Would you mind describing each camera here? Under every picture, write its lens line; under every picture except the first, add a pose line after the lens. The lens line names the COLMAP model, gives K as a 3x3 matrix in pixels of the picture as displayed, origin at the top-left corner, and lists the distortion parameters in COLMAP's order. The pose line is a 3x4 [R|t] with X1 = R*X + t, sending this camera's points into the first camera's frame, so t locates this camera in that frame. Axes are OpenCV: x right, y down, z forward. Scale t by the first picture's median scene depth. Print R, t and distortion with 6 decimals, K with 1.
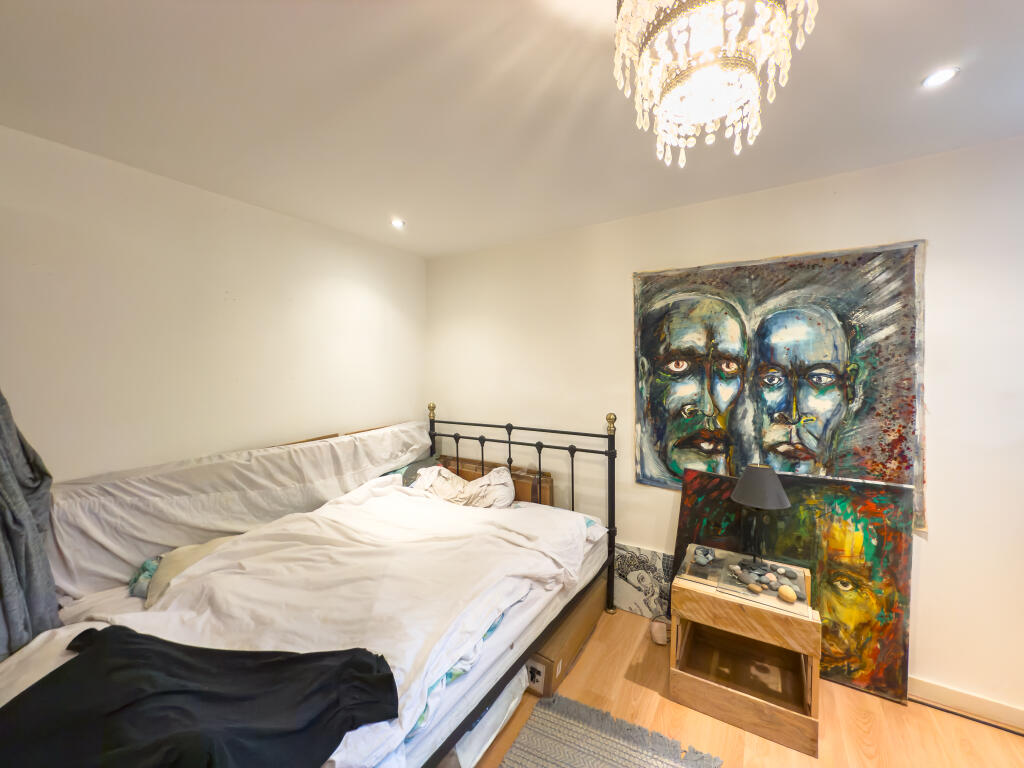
lens RADIAL K [[407.3, 0, 513.9], [0, 407.3, 383.6], [0, 0, 1]] dist [-0.004171, -0.000313]
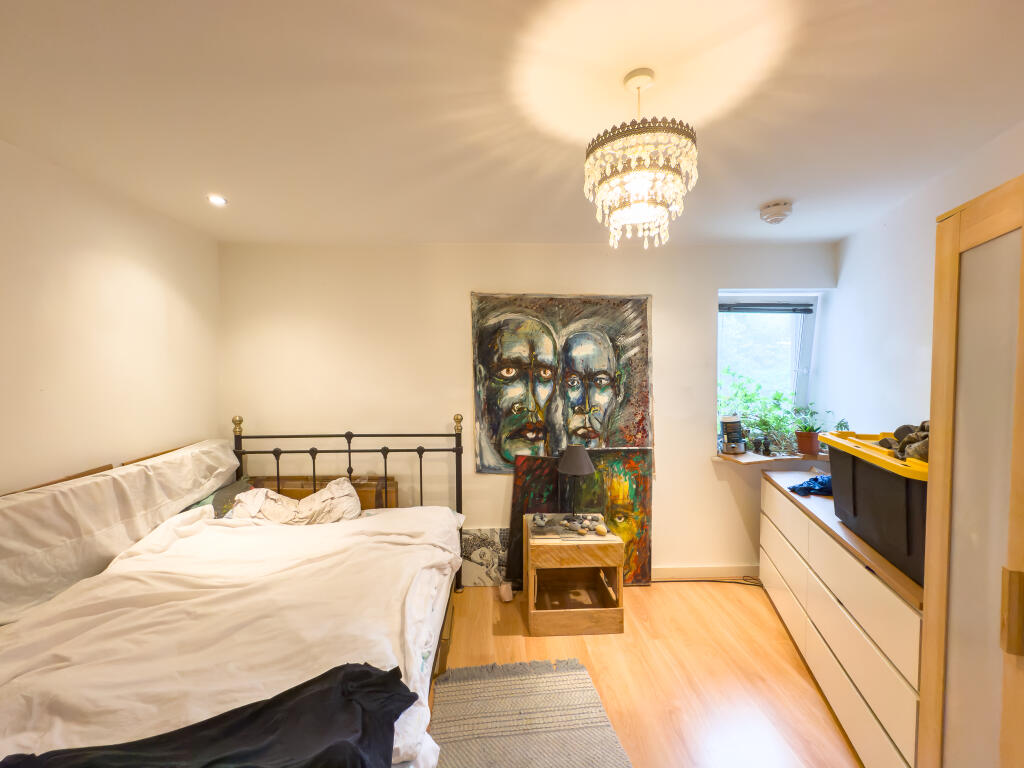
lens RADIAL K [[411.3, 0, 511.3], [0, 411.3, 383.7], [0, 0, 1]] dist [-0.003073, 0.000142]
pose [[0.823902, -0.015939, 0.566509, -0.314942], [0.021519, 0.999763, -0.003166, -0.005327], [-0.566324, 0.014799, 0.824050, -0.026761]]
